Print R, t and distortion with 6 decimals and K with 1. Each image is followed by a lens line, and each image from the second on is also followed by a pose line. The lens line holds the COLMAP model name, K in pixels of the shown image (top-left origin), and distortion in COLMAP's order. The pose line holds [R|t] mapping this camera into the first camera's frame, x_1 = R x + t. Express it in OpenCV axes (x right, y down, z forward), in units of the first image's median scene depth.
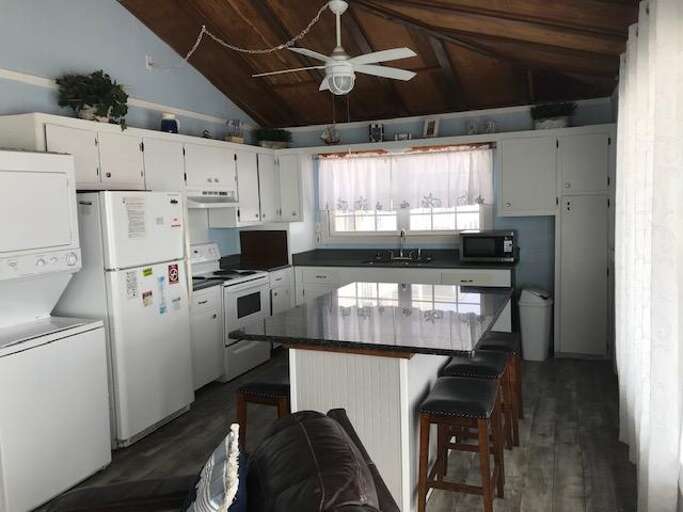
lens RADIAL K [[564.0, 0, 342.0], [0, 564.0, 254.9], [0, 0, 1]] dist [0.037261, 0.001579]
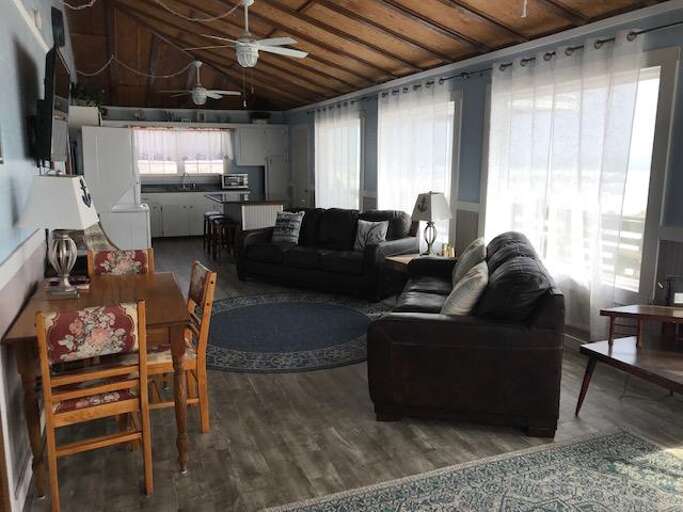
lens RADIAL K [[564.0, 0, 341.4], [0, 564.0, 255.0], [0, 0, 1]] dist [0.037261, 0.001579]
pose [[0.728703, -0.084164, 0.679638, -0.839207], [0.040659, 0.995986, 0.079745, 0.101845], [-0.683621, -0.030478, 0.729200, -0.717306]]
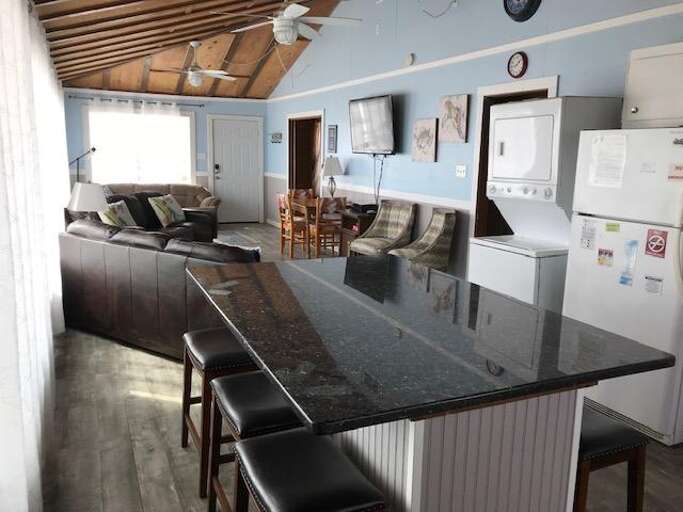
lens RADIAL K [[564.0, 0, 340.2], [0, 564.0, 255.3], [0, 0, 1]] dist [0.037261, 0.001579]
pose [[-0.696232, 0.143318, -0.703364, 0.200221], [-0.067625, 0.962412, 0.263041, -0.046337], [0.714624, 0.230703, -0.660370, 0.476705]]
